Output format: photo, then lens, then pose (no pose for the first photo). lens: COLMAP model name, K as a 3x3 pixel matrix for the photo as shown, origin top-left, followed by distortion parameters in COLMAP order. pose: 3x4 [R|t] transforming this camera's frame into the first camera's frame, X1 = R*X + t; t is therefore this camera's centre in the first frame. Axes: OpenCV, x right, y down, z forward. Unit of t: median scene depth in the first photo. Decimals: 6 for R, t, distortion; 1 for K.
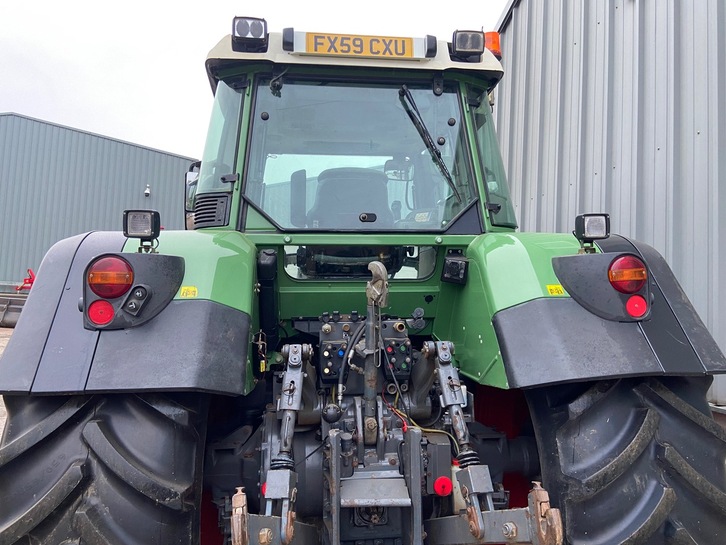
lens RADIAL K [[543.2, 0, 361.0], [0, 543.2, 268.0], [0, 0, 1]] dist [0.129569, -0.166056]
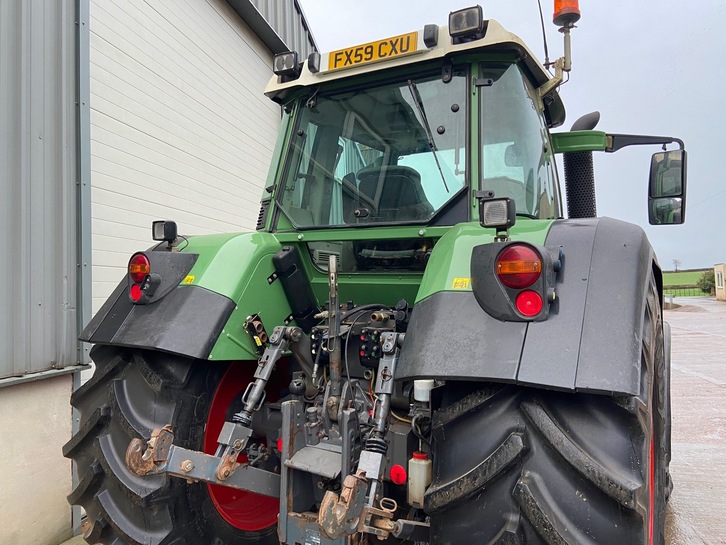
lens RADIAL K [[543.2, 0, 361.0], [0, 543.2, 268.0], [0, 0, 1]] dist [0.129569, -0.166056]
pose [[0.801235, 0.000537, -0.598349, 0.732623], [0.005214, 0.999955, 0.007879, 0.005743], [0.598327, -0.009432, 0.801197, 0.155389]]
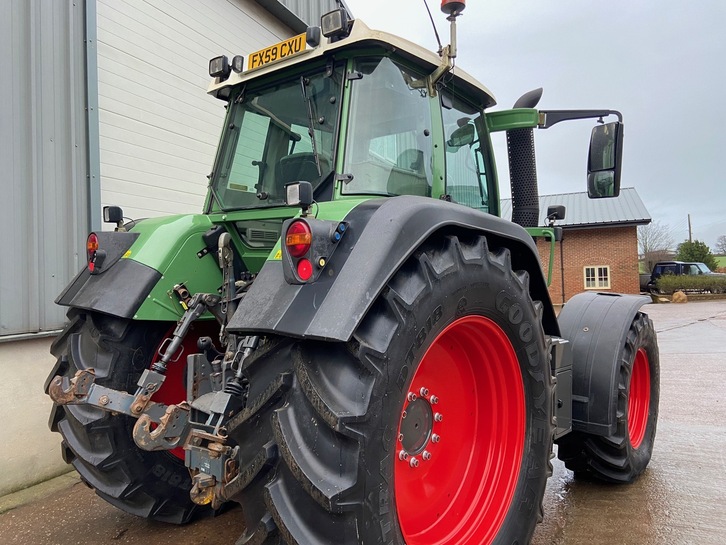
lens RADIAL K [[543.2, 0, 361.0], [0, 543.2, 268.0], [0, 0, 1]] dist [0.129569, -0.166056]
pose [[0.669879, 0.021145, -0.742170, 1.217943], [0.015868, 0.998958, 0.042783, 0.021774], [0.742301, -0.040436, 0.668845, 0.365975]]
